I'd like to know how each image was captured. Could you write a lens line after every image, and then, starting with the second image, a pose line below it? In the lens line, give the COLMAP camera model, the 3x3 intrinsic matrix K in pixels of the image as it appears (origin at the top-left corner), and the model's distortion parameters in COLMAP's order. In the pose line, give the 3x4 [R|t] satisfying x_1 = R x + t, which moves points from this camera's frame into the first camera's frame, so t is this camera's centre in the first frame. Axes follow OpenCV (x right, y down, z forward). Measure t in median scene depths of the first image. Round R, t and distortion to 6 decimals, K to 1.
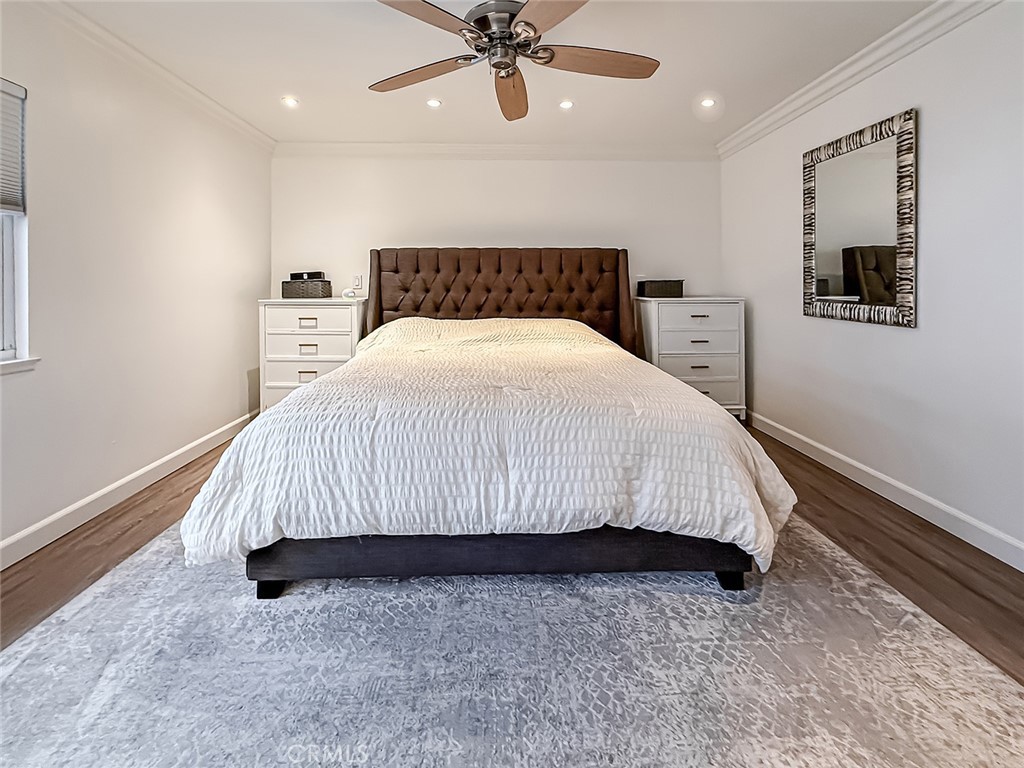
lens RADIAL K [[442.7, 0, 513.0], [0, 442.7, 285.7], [0, 0, 1]] dist [-0.000590, -0.000035]
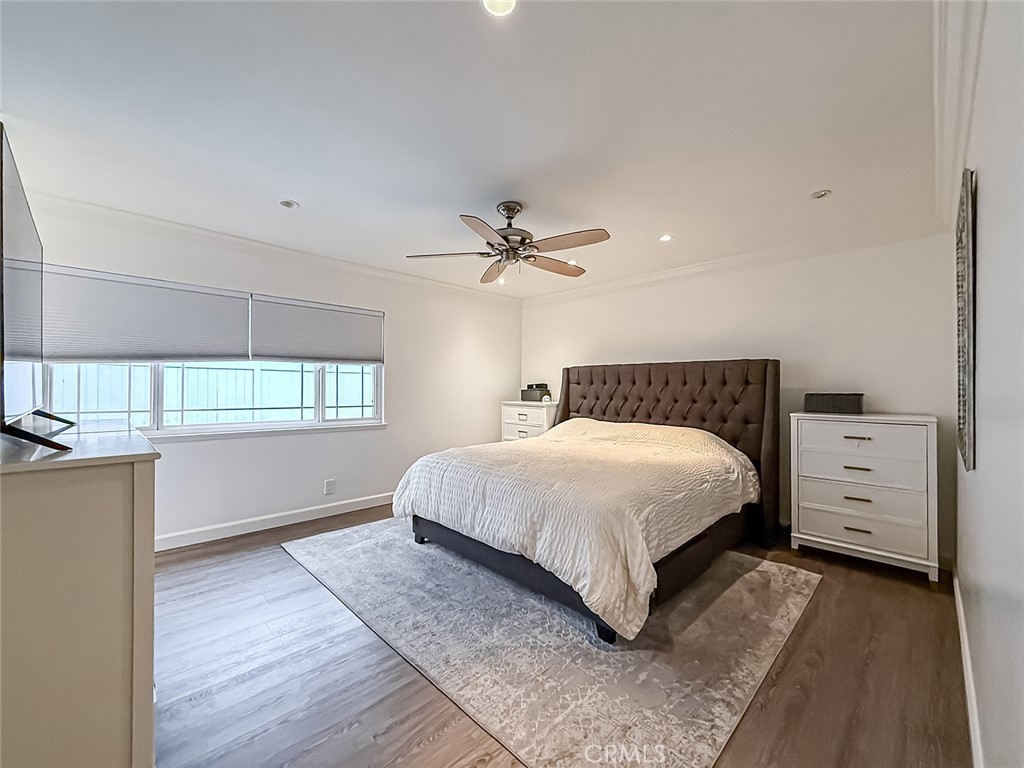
lens RADIAL K [[416.4, 0, 512.0], [0, 416.4, 384.0], [0, 0, 1]] dist [-0.001774, -0.000189]
pose [[0.674000, 0.002196, -0.738728, 1.061876], [-0.007537, 0.999964, -0.003904, -0.048983], [0.738693, 0.008199, 0.673992, -0.022520]]
